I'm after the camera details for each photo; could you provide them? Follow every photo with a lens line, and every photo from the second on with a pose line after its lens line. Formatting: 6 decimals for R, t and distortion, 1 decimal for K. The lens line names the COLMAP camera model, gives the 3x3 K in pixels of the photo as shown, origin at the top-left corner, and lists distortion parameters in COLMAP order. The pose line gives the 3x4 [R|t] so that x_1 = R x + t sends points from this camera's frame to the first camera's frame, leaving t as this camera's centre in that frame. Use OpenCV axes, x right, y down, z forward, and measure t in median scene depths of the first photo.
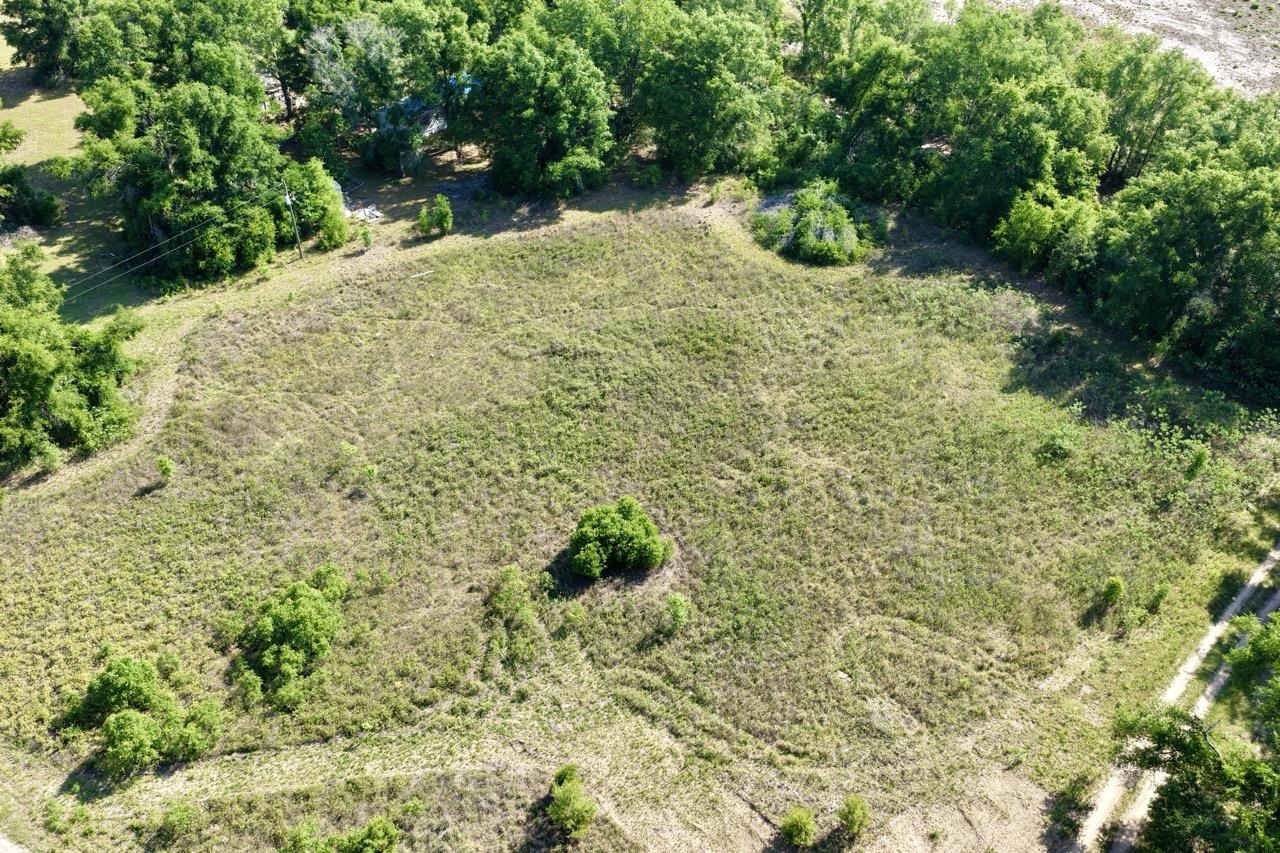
lens RADIAL K [[1055.5, 0, 640.0], [0, 1055.5, 426.5], [0, 0, 1]] dist [0.000066, 0.010710]
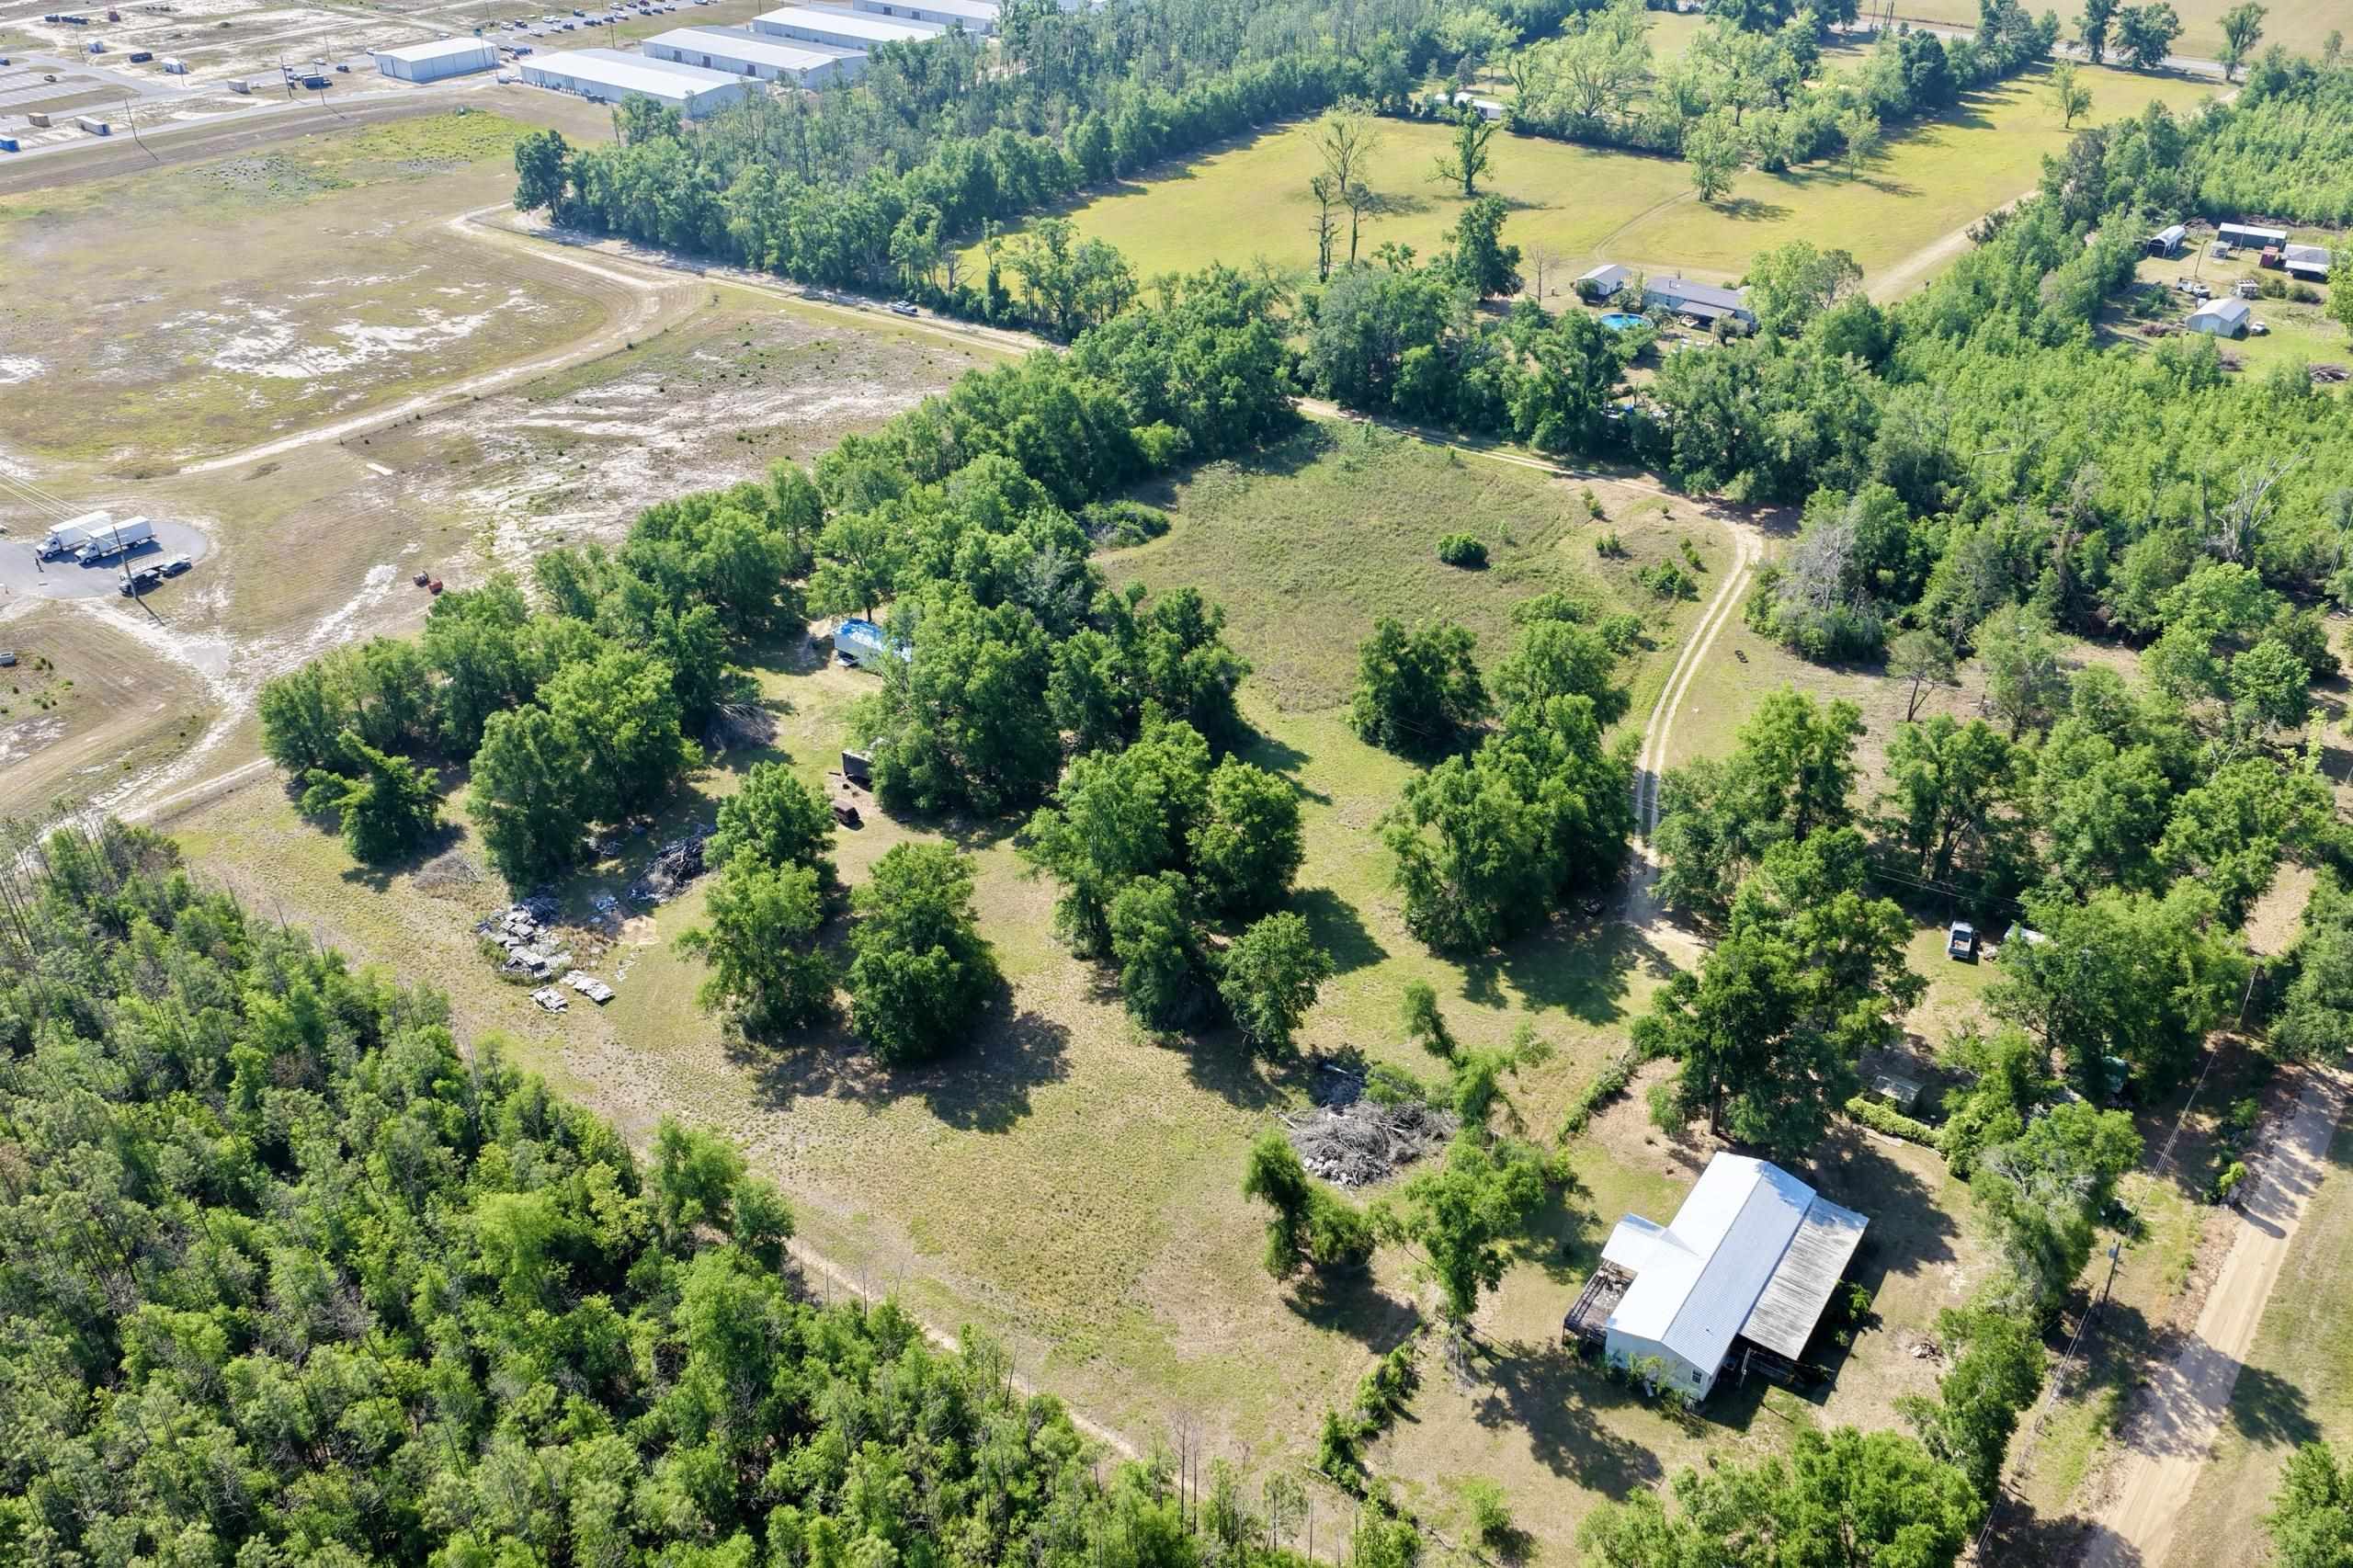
lens RADIAL K [[1940.3, 0, 1176.5], [0, 1940.3, 784.0], [0, 0, 1]] dist [0.000066, 0.010710]
pose [[-0.080708, -0.517418, 0.851918, -2.313807], [0.677638, 0.598312, 0.427586, -1.085029], [-0.730953, 0.611802, 0.302334, 0.388478]]
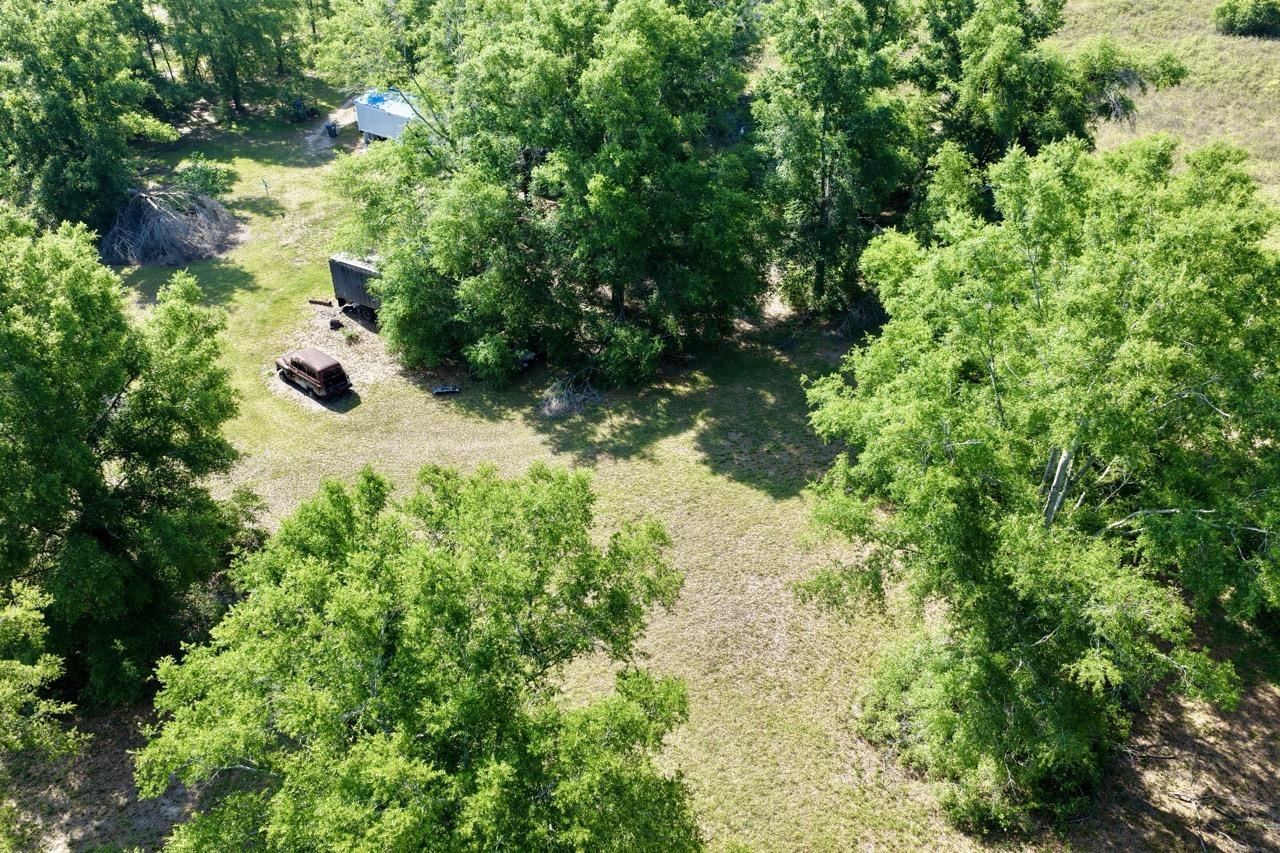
lens RADIAL K [[1034.4, 0, 640.0], [0, 1034.4, 426.5], [0, 0, 1]] dist [0.008834, 0.008609]
pose [[-0.071786, -0.554559, 0.829042, -0.992681], [0.680988, 0.580058, 0.446976, -0.528529], [-0.728767, 0.596655, 0.336008, 1.016329]]
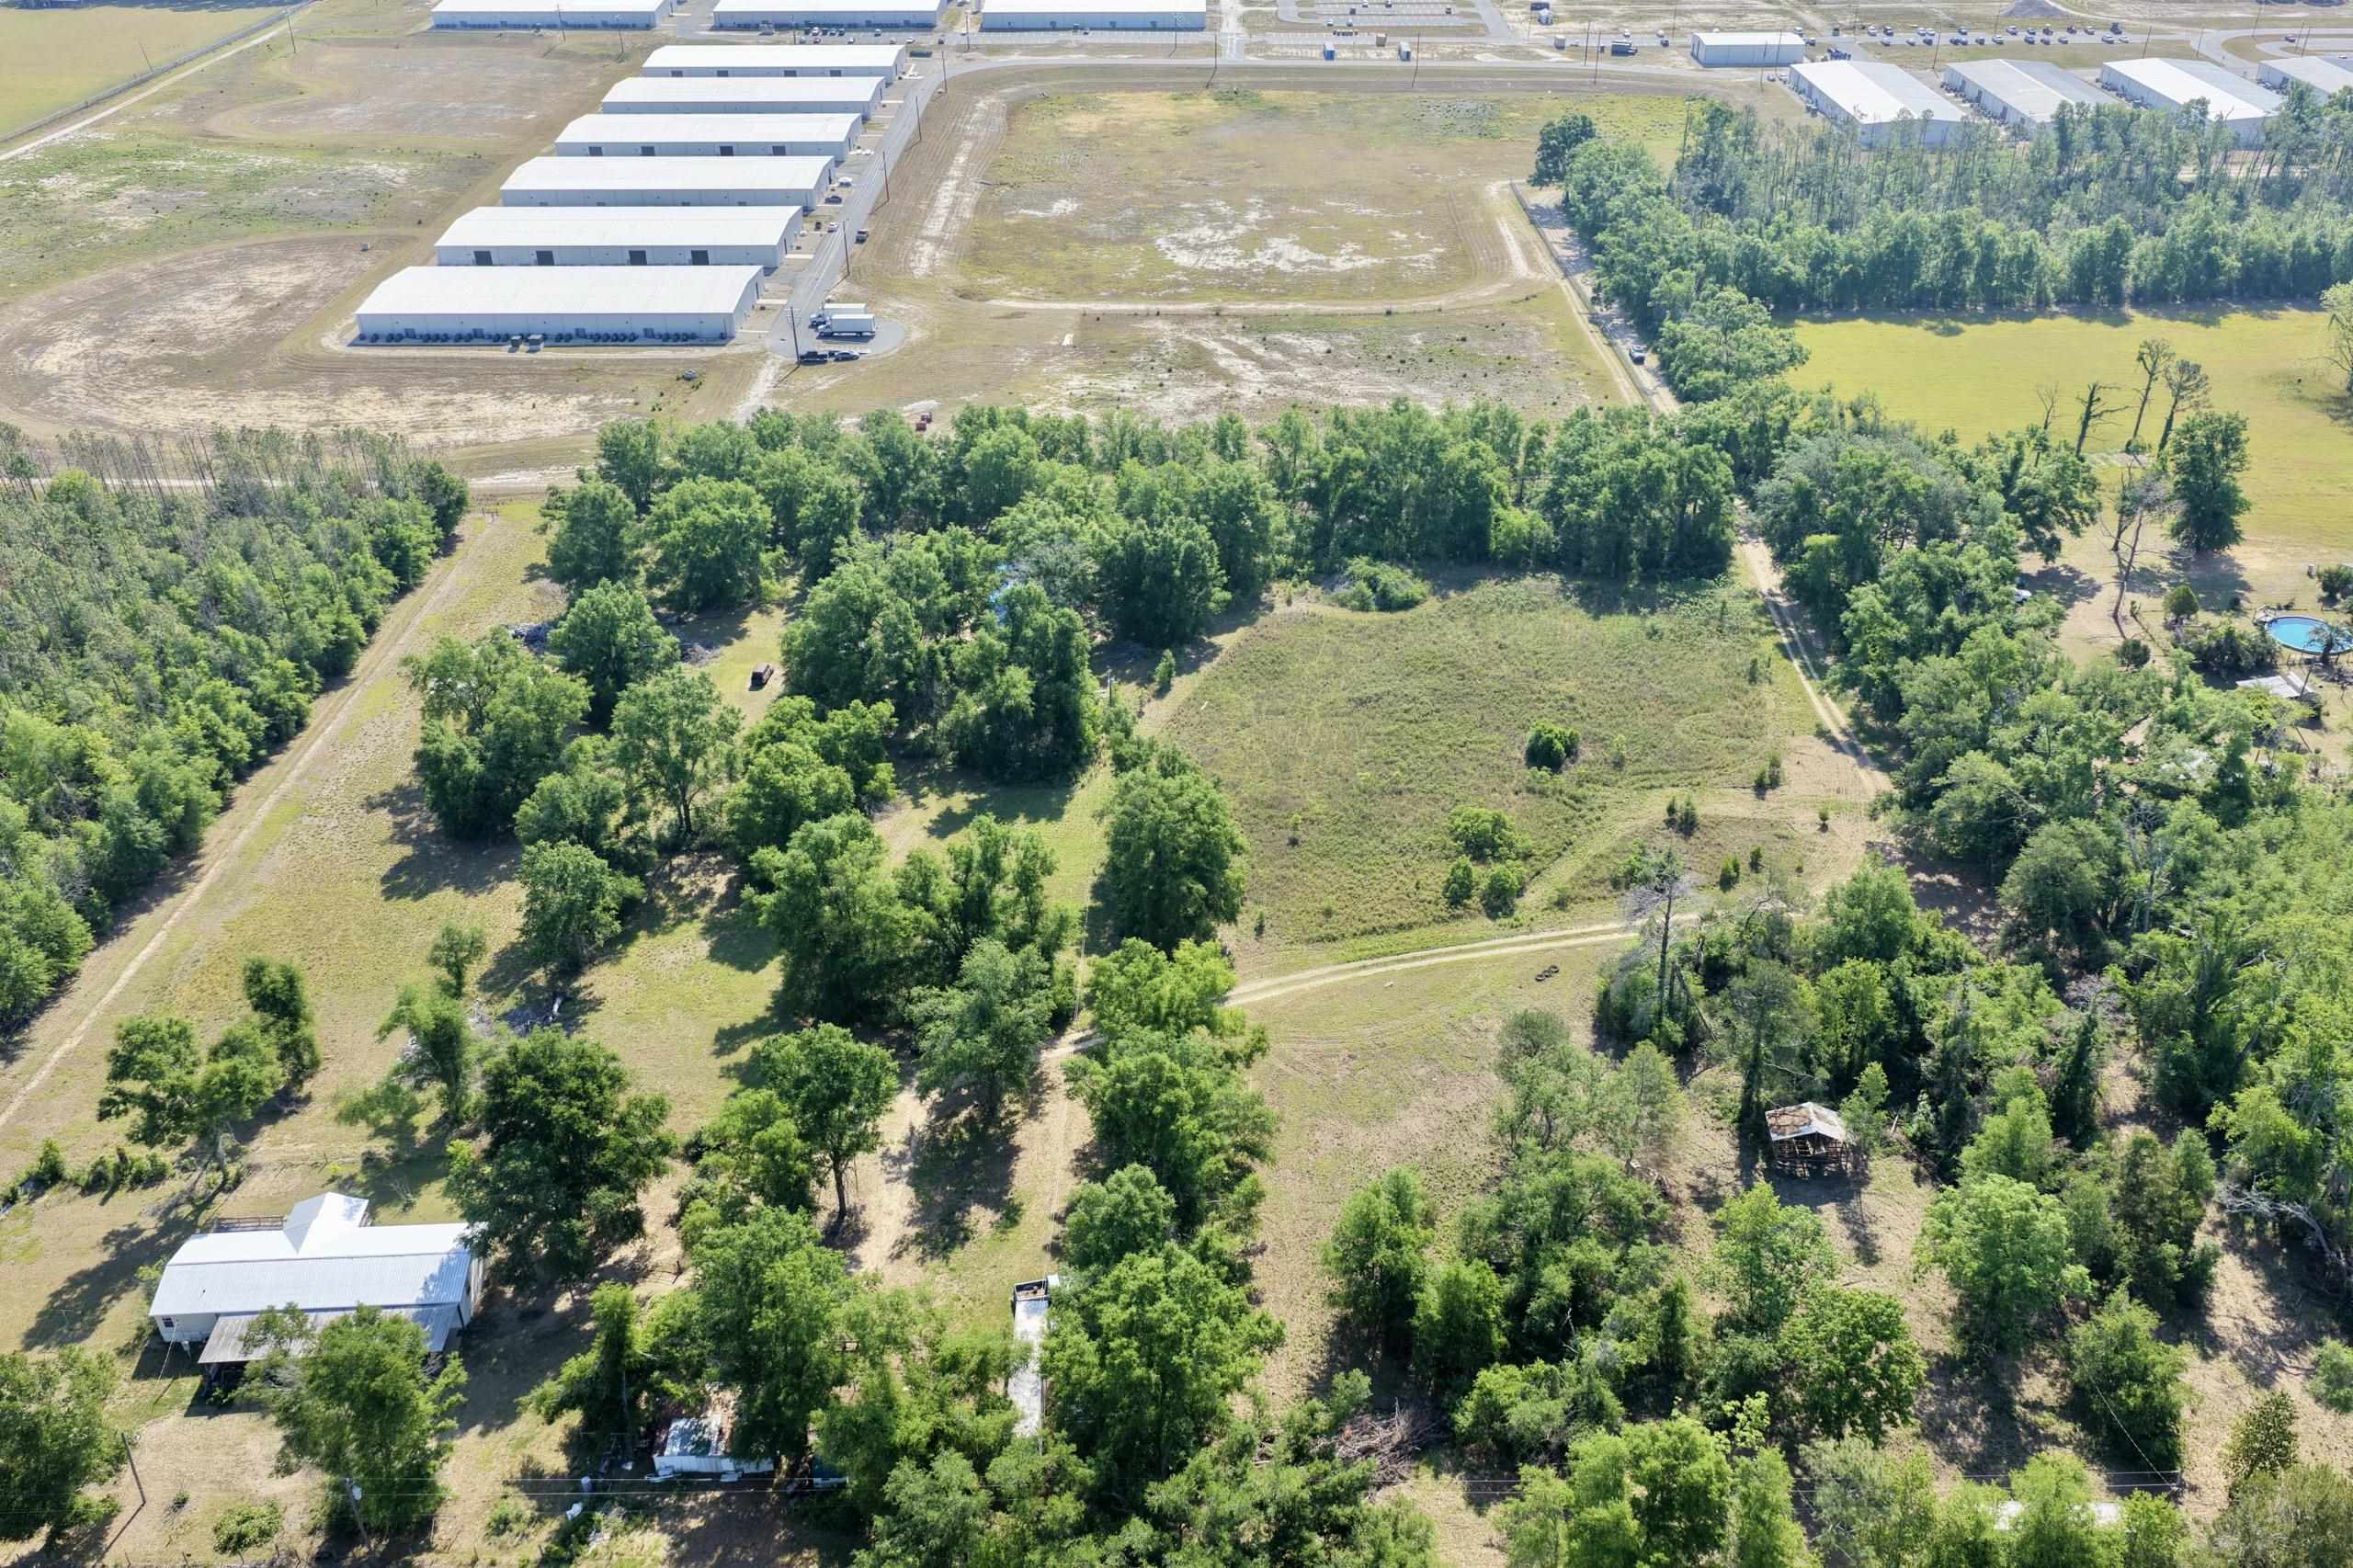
lens RADIAL K [[1940.3, 0, 1176.5], [0, 1940.3, 784.0], [0, 0, 1]] dist [0.000066, 0.010710]
pose [[0.739713, -0.345410, 0.577509, -1.534745], [0.451679, 0.891013, -0.045623, 0.025645], [-0.498809, 0.294597, 0.815108, -0.788422]]
